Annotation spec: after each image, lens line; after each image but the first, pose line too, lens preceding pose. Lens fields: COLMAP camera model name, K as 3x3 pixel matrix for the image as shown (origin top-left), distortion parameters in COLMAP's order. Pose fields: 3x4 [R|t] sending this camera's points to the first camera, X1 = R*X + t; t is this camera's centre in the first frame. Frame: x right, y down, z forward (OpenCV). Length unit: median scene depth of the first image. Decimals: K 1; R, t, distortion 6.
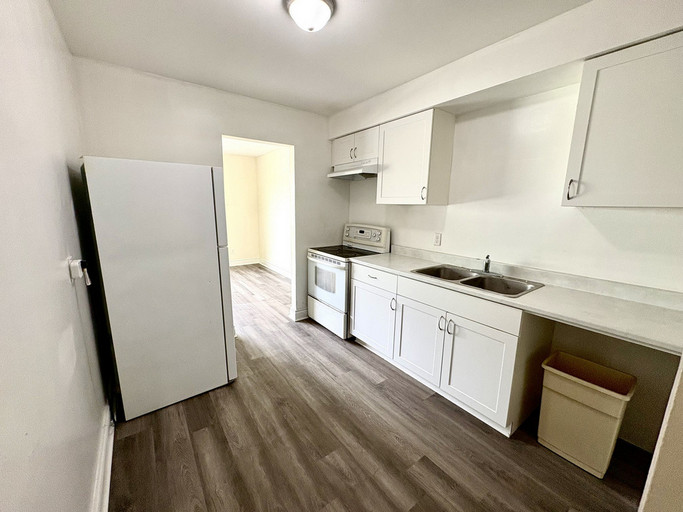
lens RADIAL K [[272.4, 0, 338.2], [0, 272.4, 262.1], [0, 0, 1]] dist [0.001844, -0.000065]
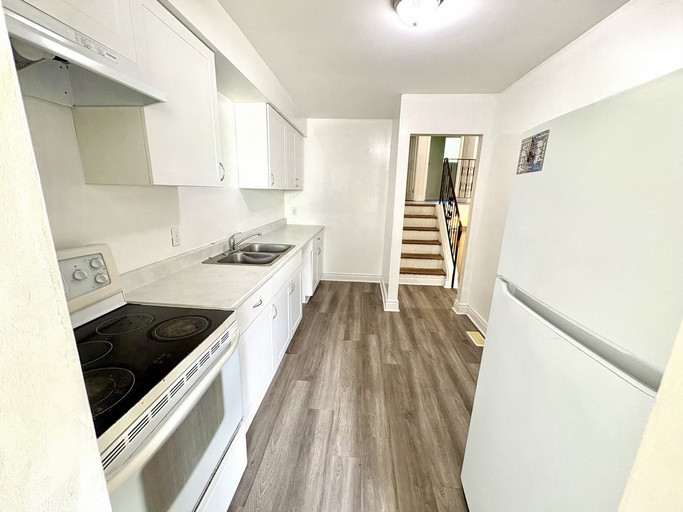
lens RADIAL K [[272.4, 0, 343.8], [0, 272.4, 255.6], [0, 0, 1]] dist [0.001844, -0.000065]
pose [[-0.767012, -0.176833, 0.616784, -0.539716], [0.091934, 0.921067, 0.378397, -0.358368], [-0.635013, 0.346939, -0.690212, 1.677277]]
